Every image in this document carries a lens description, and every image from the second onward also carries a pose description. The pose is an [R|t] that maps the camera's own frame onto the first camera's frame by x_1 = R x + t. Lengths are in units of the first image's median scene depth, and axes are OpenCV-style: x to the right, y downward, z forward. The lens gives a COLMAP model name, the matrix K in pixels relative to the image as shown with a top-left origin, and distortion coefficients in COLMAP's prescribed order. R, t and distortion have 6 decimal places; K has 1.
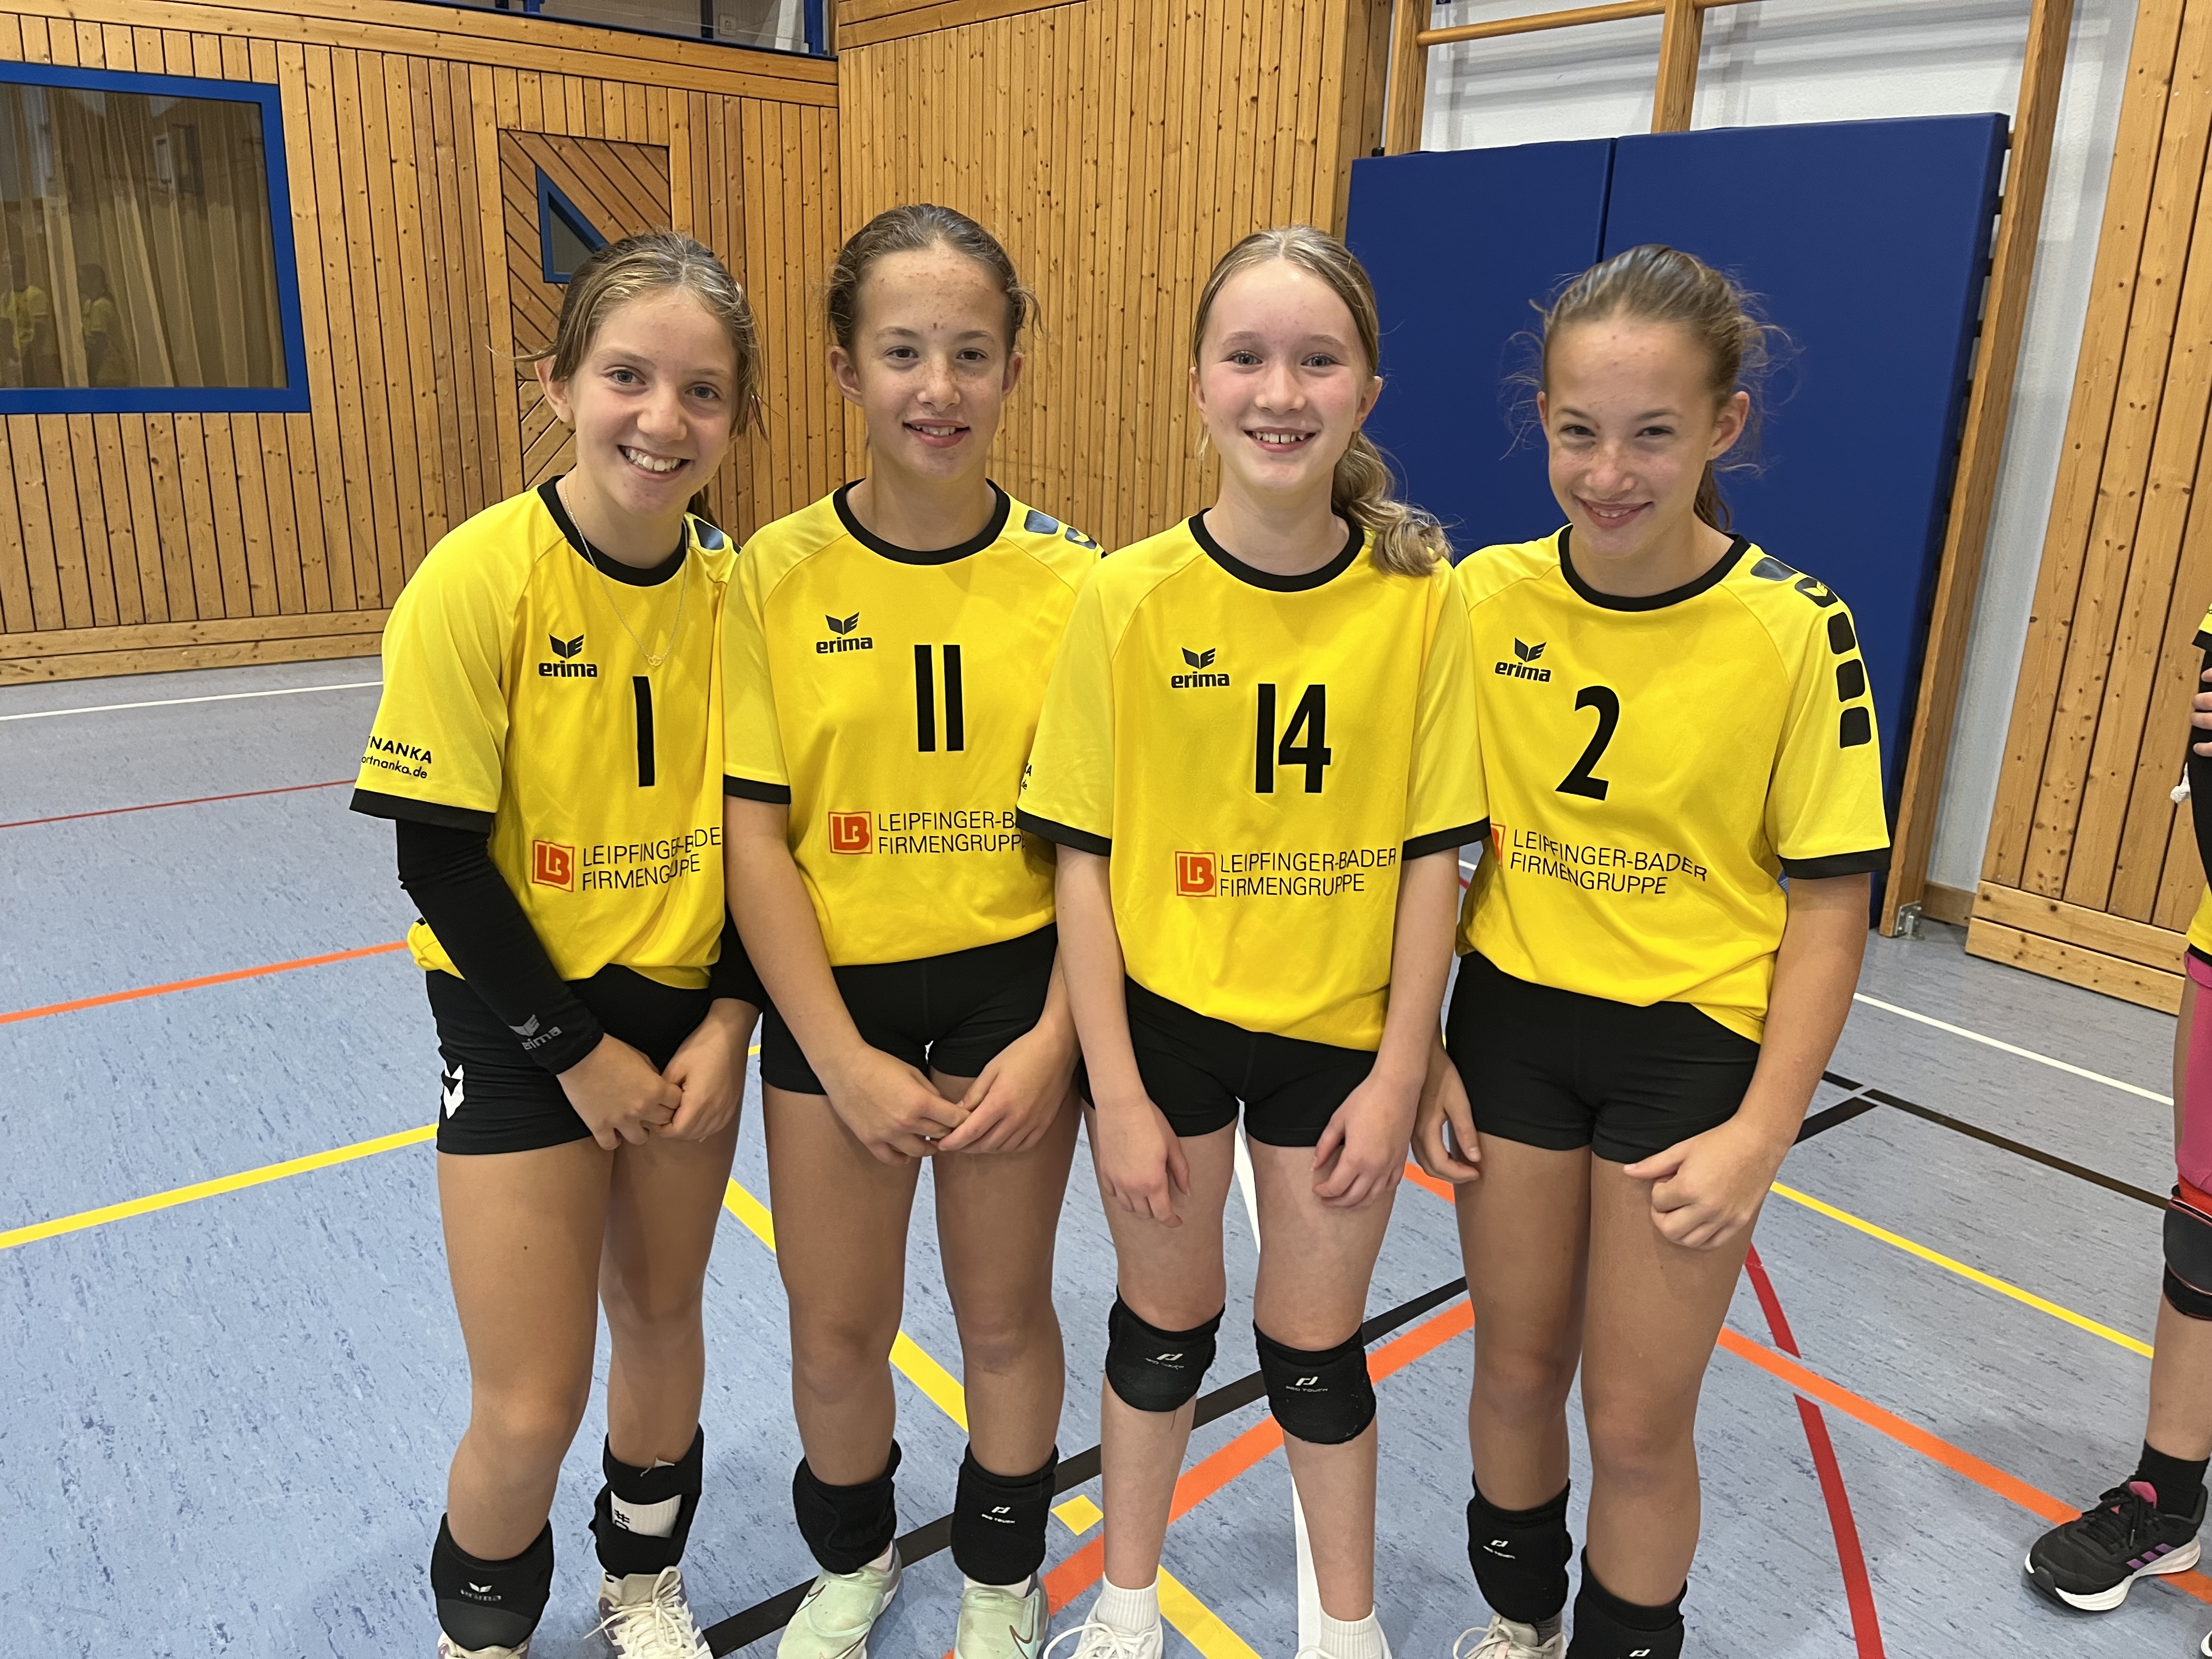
lens RADIAL K [[1657.0, 0, 1106.0], [0, 1657.0, 829.5], [0, 0, 1]] dist [0.068143, -0.110496]
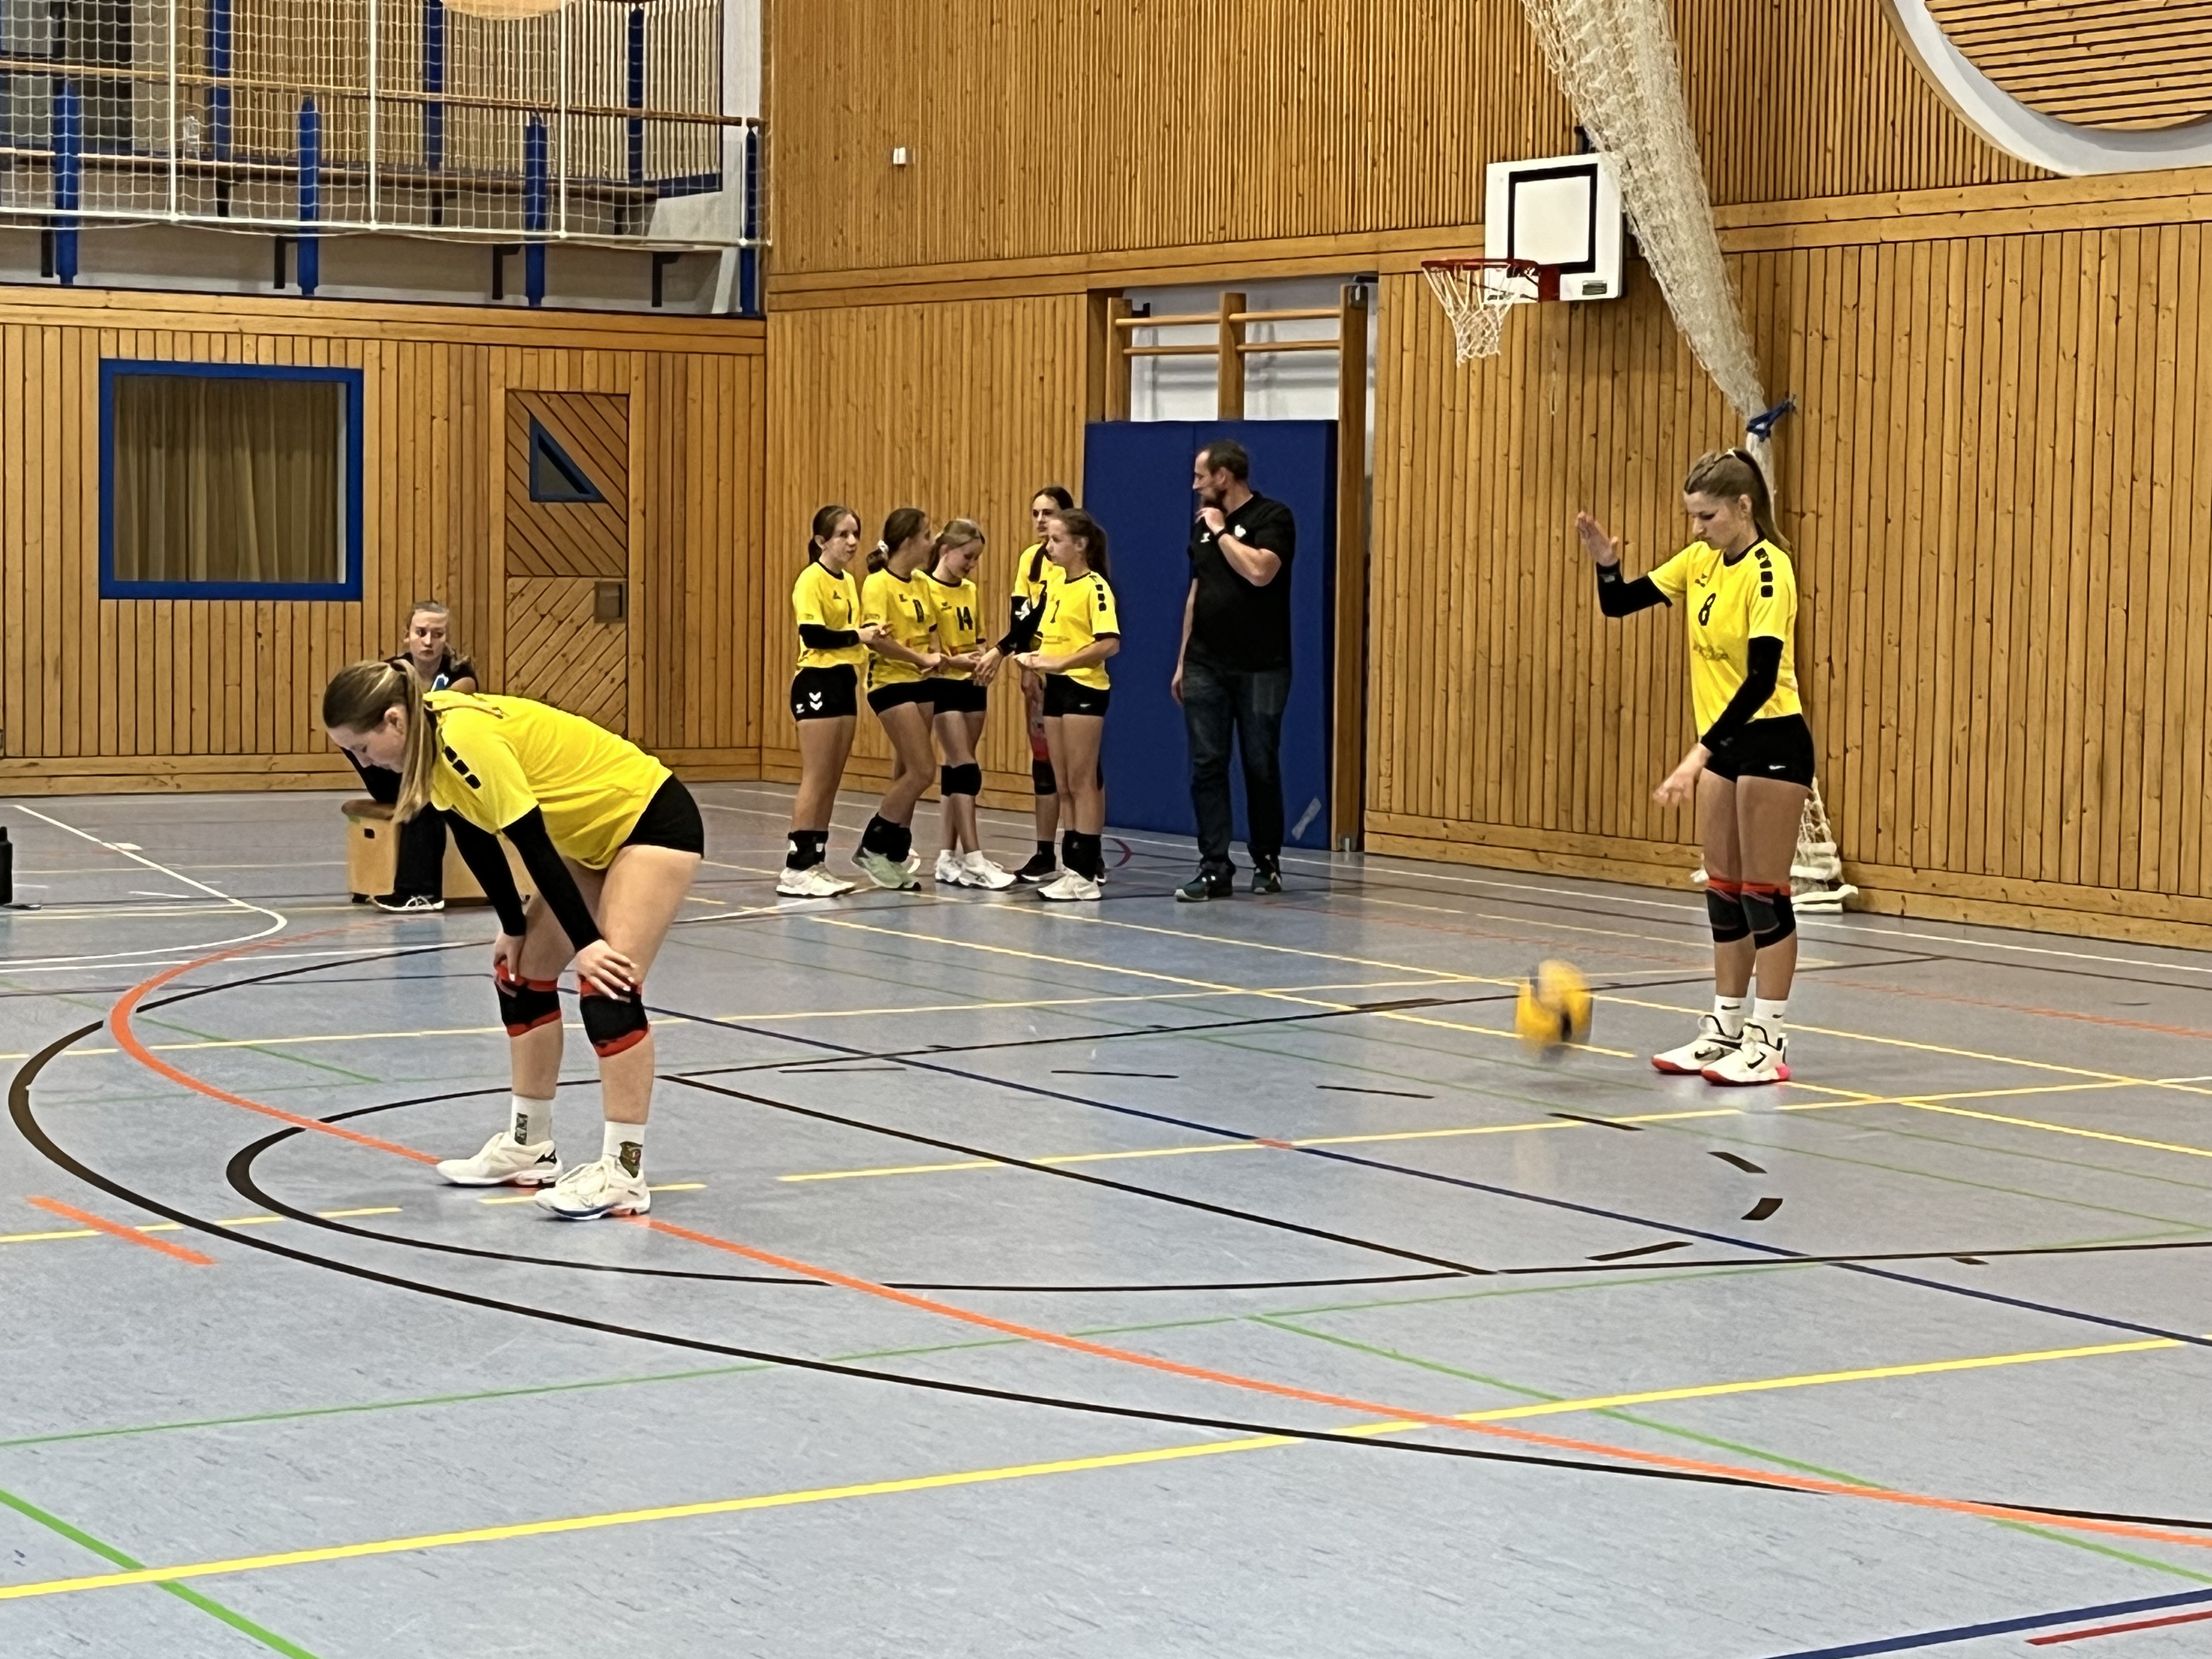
lens RADIAL K [[4516.4, 0, 1106.0], [0, 4516.4, 829.5], [0, 0, 1]] dist [0.014907, 0.020515]
pose [[0.996622, -0.011661, -0.081298, 0.390350], [-0.006637, 0.975196, -0.221244, 0.700655], [0.081862, 0.221036, 0.971824, -2.338870]]
